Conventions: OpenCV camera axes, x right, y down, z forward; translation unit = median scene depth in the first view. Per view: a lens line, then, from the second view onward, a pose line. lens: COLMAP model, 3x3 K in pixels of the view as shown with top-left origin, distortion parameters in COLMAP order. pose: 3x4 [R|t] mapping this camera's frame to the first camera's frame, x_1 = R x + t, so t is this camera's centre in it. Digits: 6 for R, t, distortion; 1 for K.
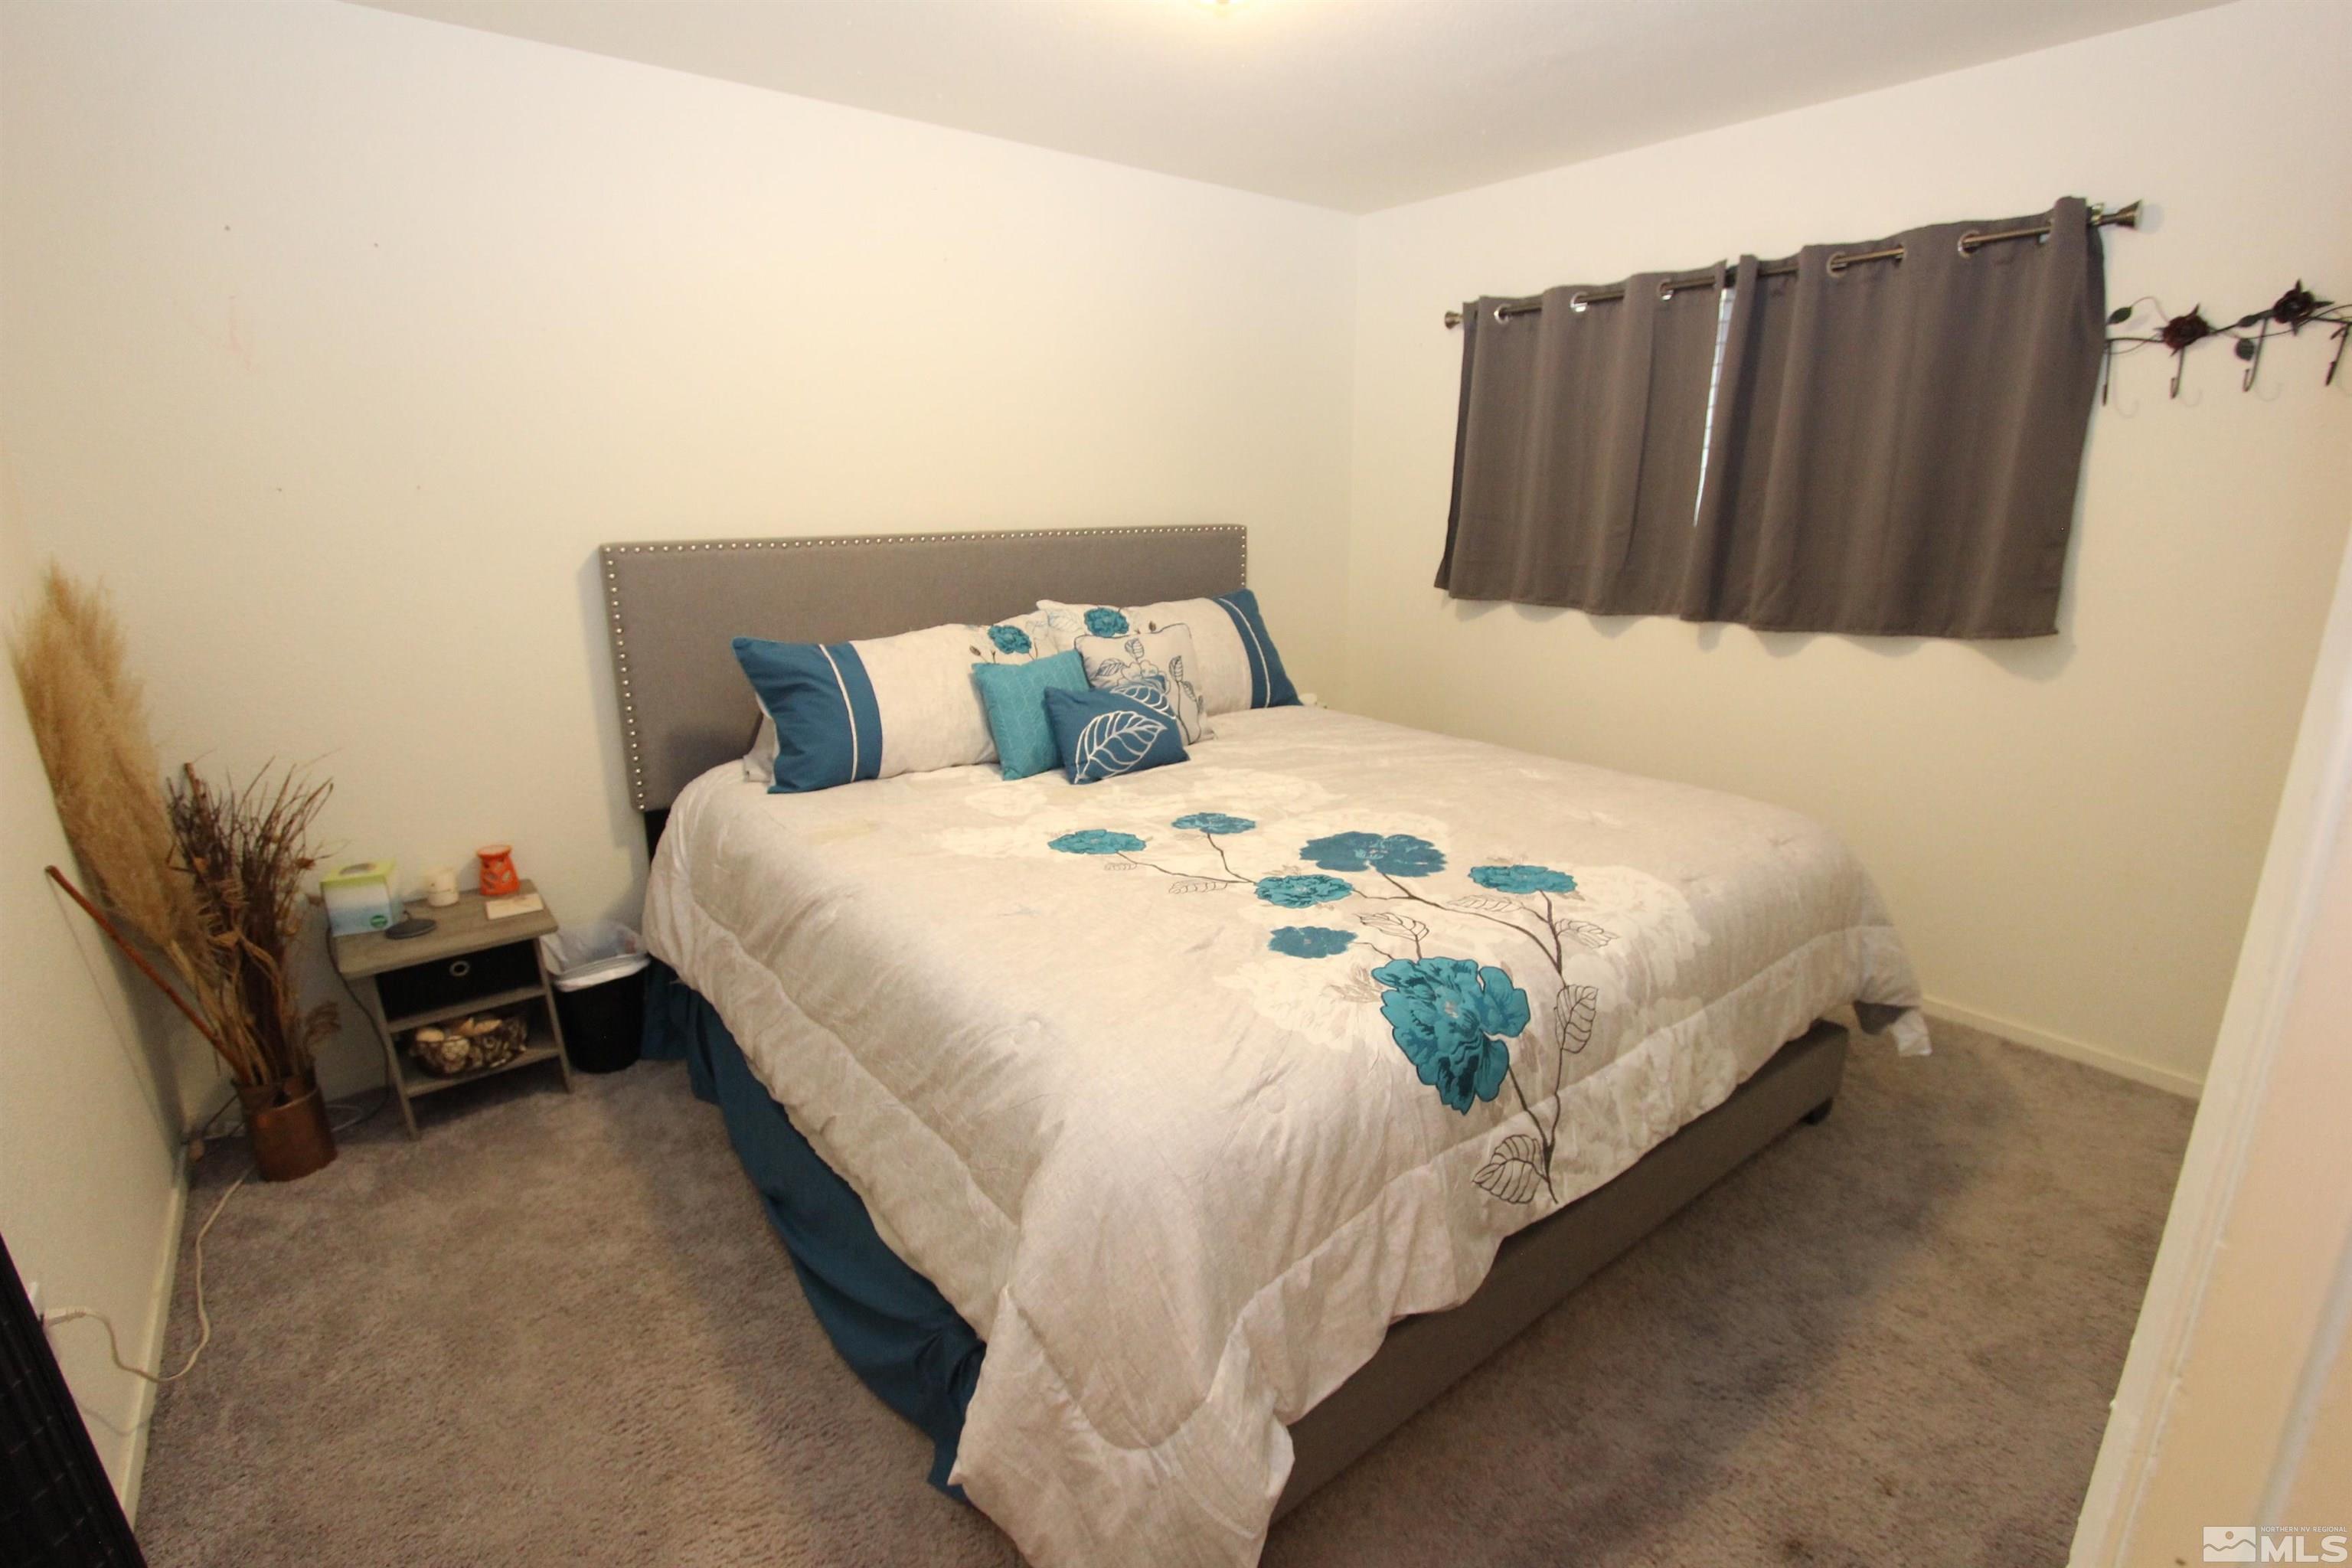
lens RADIAL K [[1086.2, 0, 1171.8], [0, 1086.2, 787.5], [0, 0, 1]] dist [-0.024969, 0.005140]
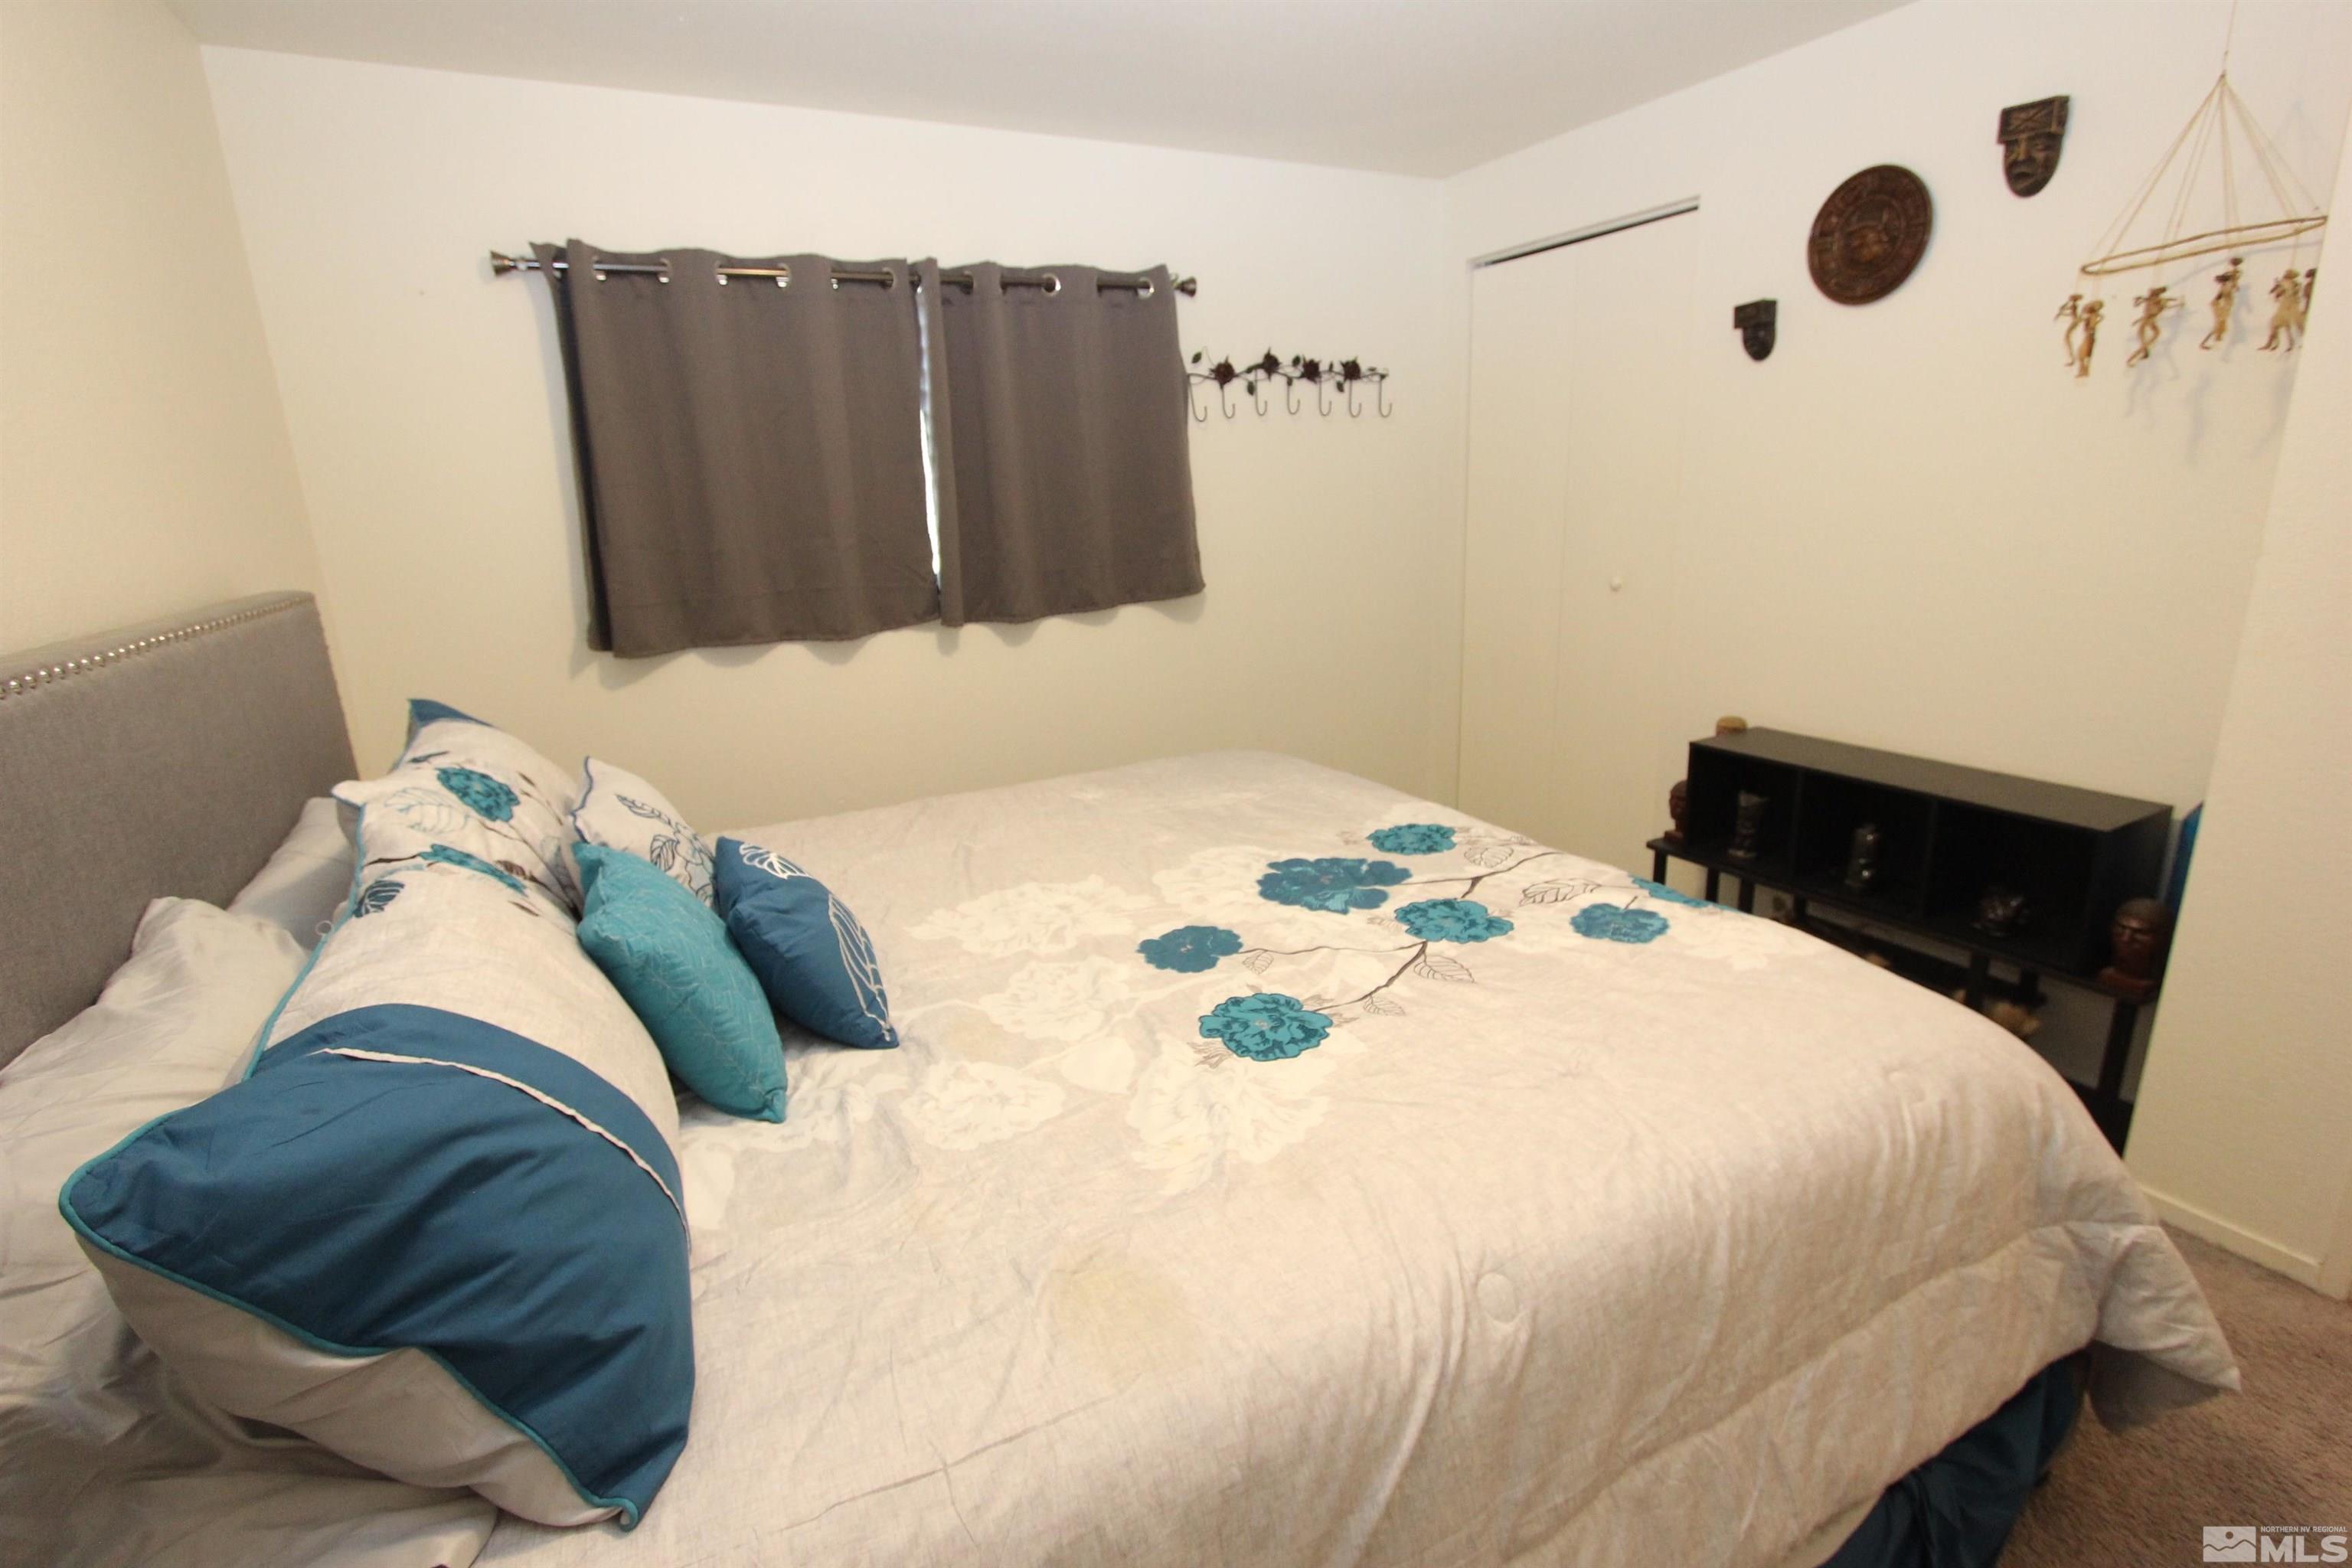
lens RADIAL K [[1086.2, 0, 1173.9], [0, 1086.2, 788.5], [0, 0, 1]] dist [-0.024969, 0.005140]
pose [[0.188718, -0.268973, 0.944478, -0.619743], [0.298067, 0.932077, 0.205884, -0.218363], [-0.935704, 0.242664, 0.256071, 0.807257]]
